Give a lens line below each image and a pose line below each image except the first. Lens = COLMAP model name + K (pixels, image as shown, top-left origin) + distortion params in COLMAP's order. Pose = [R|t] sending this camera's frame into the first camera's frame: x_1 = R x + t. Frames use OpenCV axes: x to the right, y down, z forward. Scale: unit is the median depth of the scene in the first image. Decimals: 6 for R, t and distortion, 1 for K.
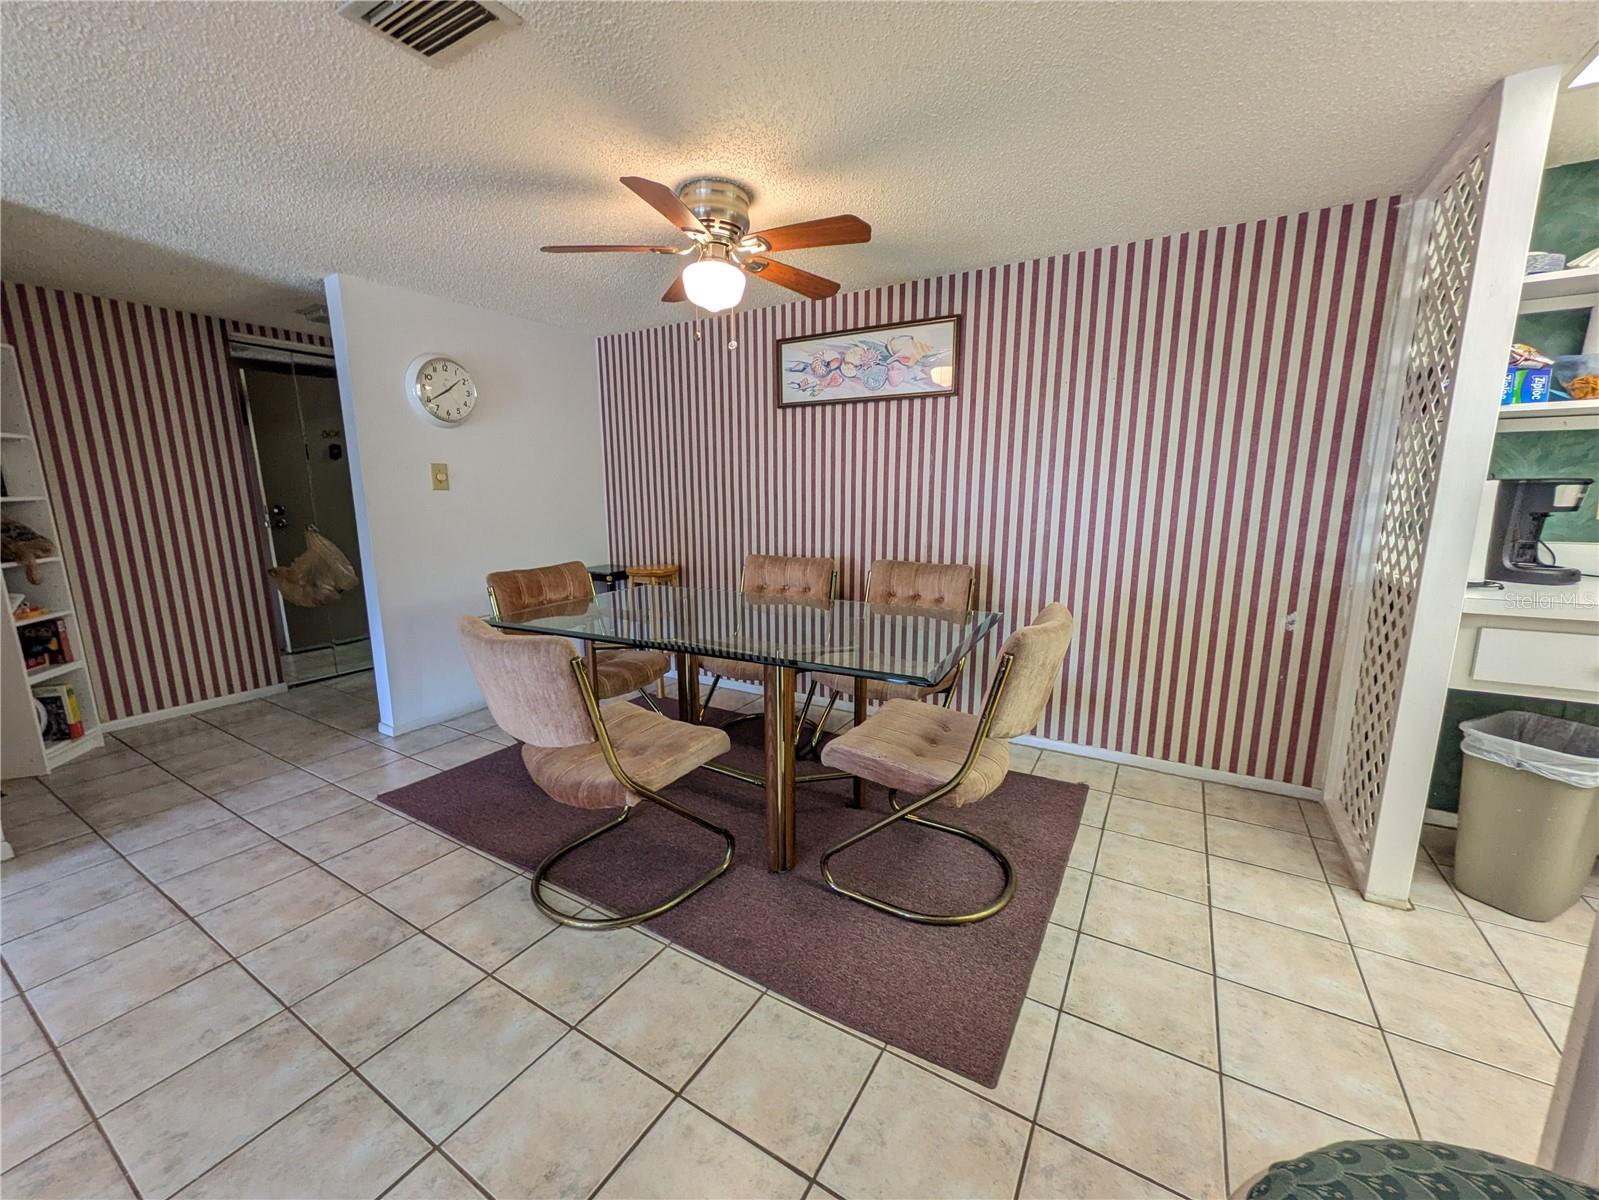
lens RADIAL K [[634.0, 0, 798.2], [0, 634.0, 607.8], [0, 0, 1]] dist [-0.000528, -0.000131]
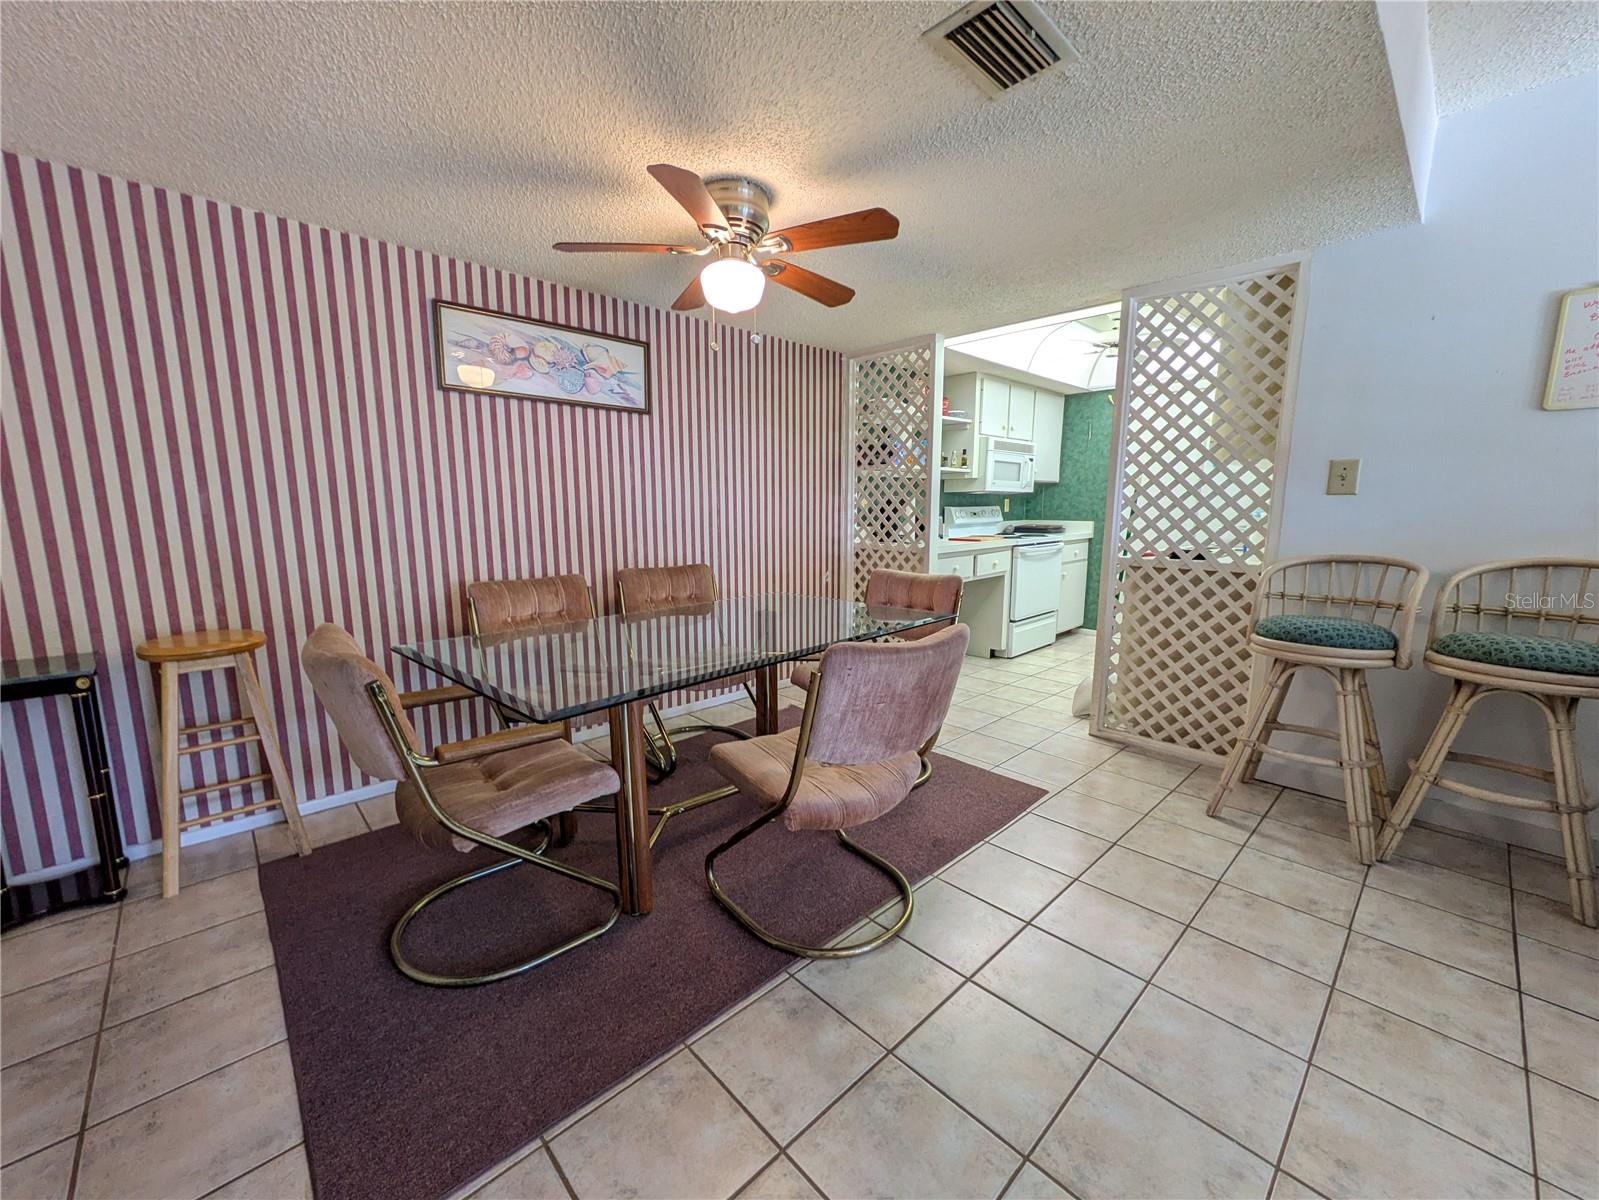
lens RADIAL K [[634.0, 0, 798.2], [0, 634.0, 607.8], [0, 0, 1]] dist [-0.000528, -0.000131]
pose [[0.268170, -0.150226, 0.951586, -0.756332], [0.172070, 0.979352, 0.106118, -0.077177], [-0.947880, 0.135282, 0.288483, 0.469417]]
